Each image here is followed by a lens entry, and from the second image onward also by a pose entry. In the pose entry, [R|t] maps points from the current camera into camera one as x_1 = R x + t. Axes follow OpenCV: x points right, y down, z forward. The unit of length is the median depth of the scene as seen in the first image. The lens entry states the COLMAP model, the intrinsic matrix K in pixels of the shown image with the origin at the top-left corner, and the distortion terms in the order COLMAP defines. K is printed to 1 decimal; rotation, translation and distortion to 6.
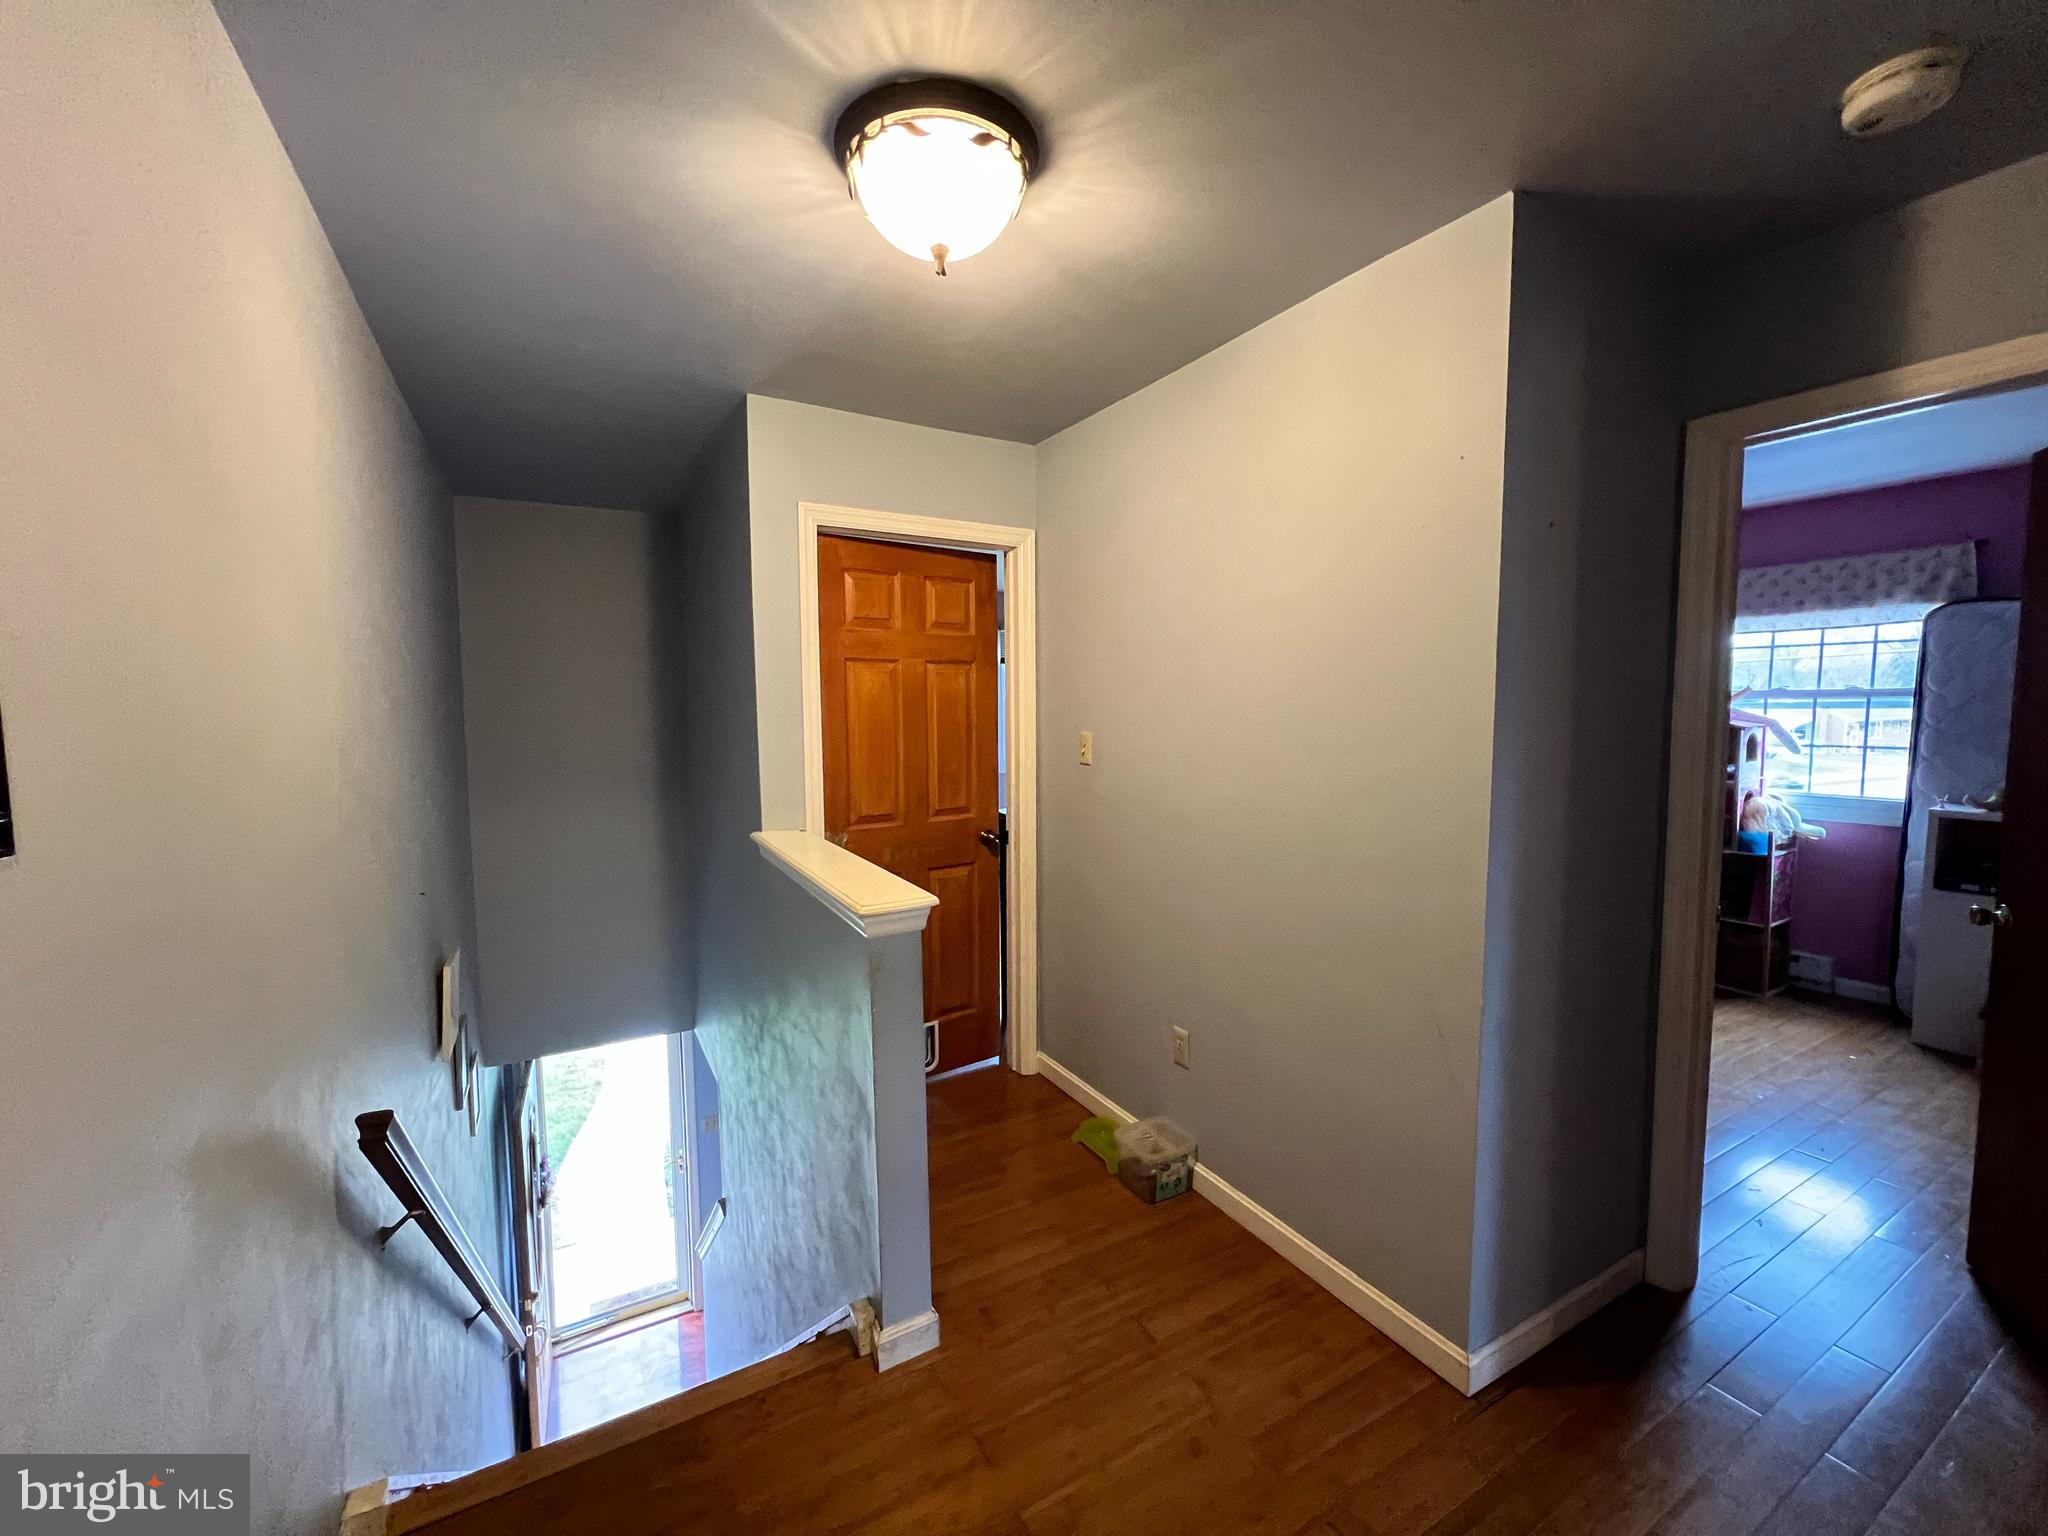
lens RADIAL K [[823.1, 0, 1021.2], [0, 823.1, 768.9], [0, 0, 1]] dist [-0.001617, 0.000062]
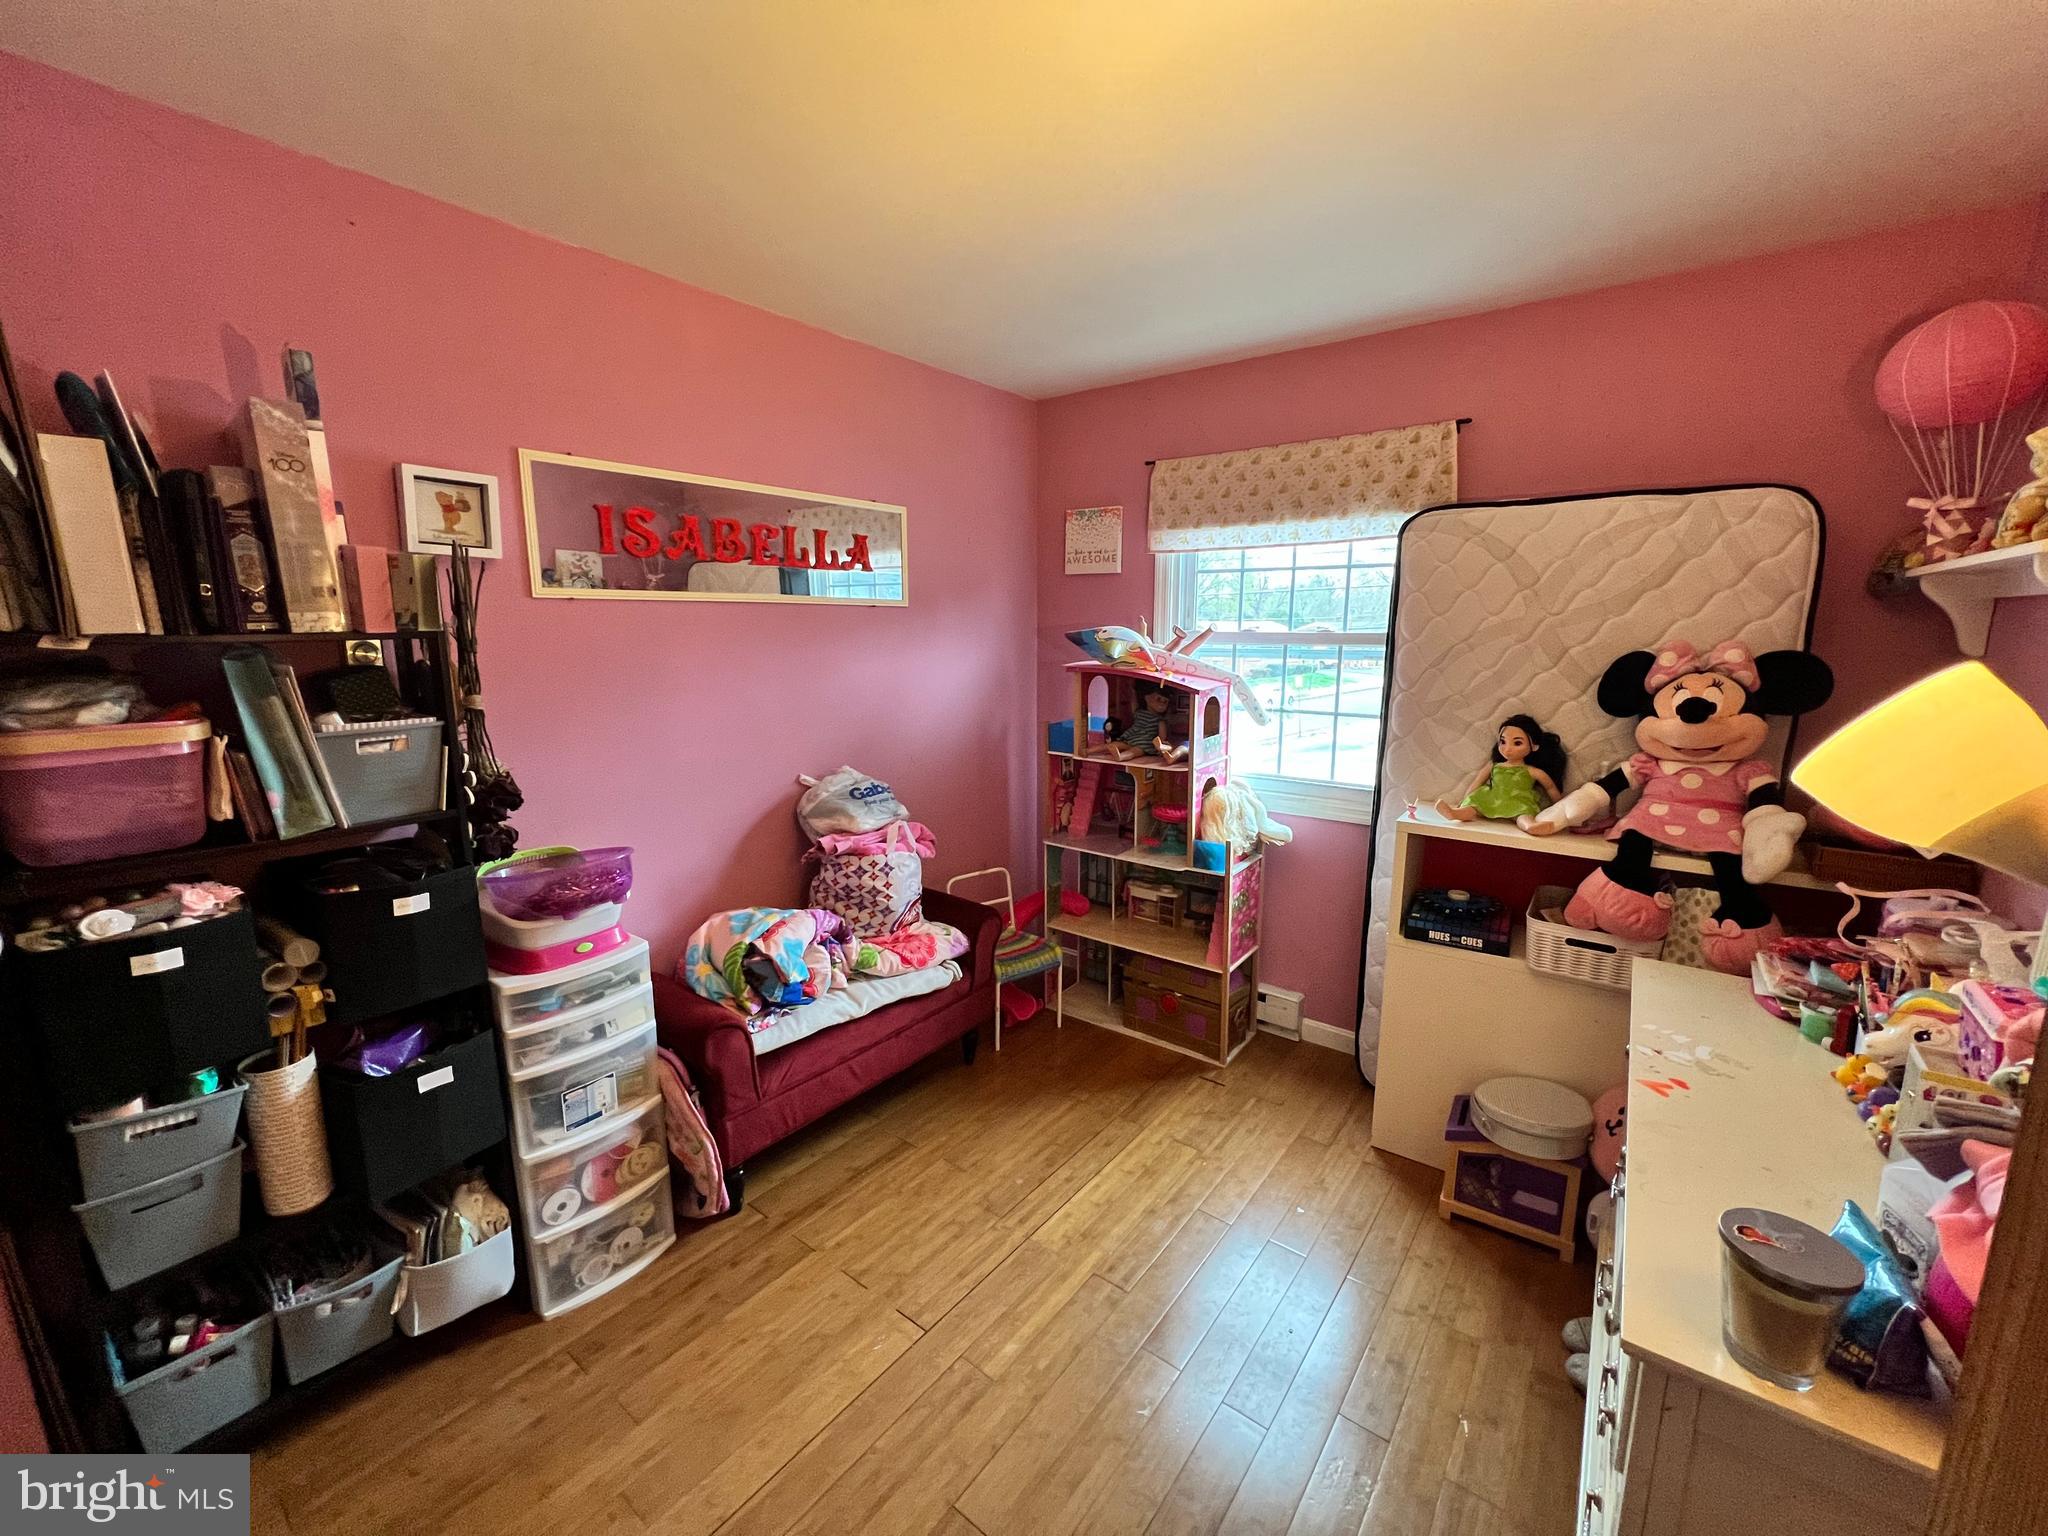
lens RADIAL K [[823.1, 0, 1021.2], [0, 823.1, 768.9], [0, 0, 1]] dist [-0.001617, 0.000062]
pose [[0.918286, -0.051275, 0.392584, 0.476723], [0.018724, 0.996093, 0.086304, -0.045858], [-0.395475, -0.071901, 0.915658, 0.433743]]
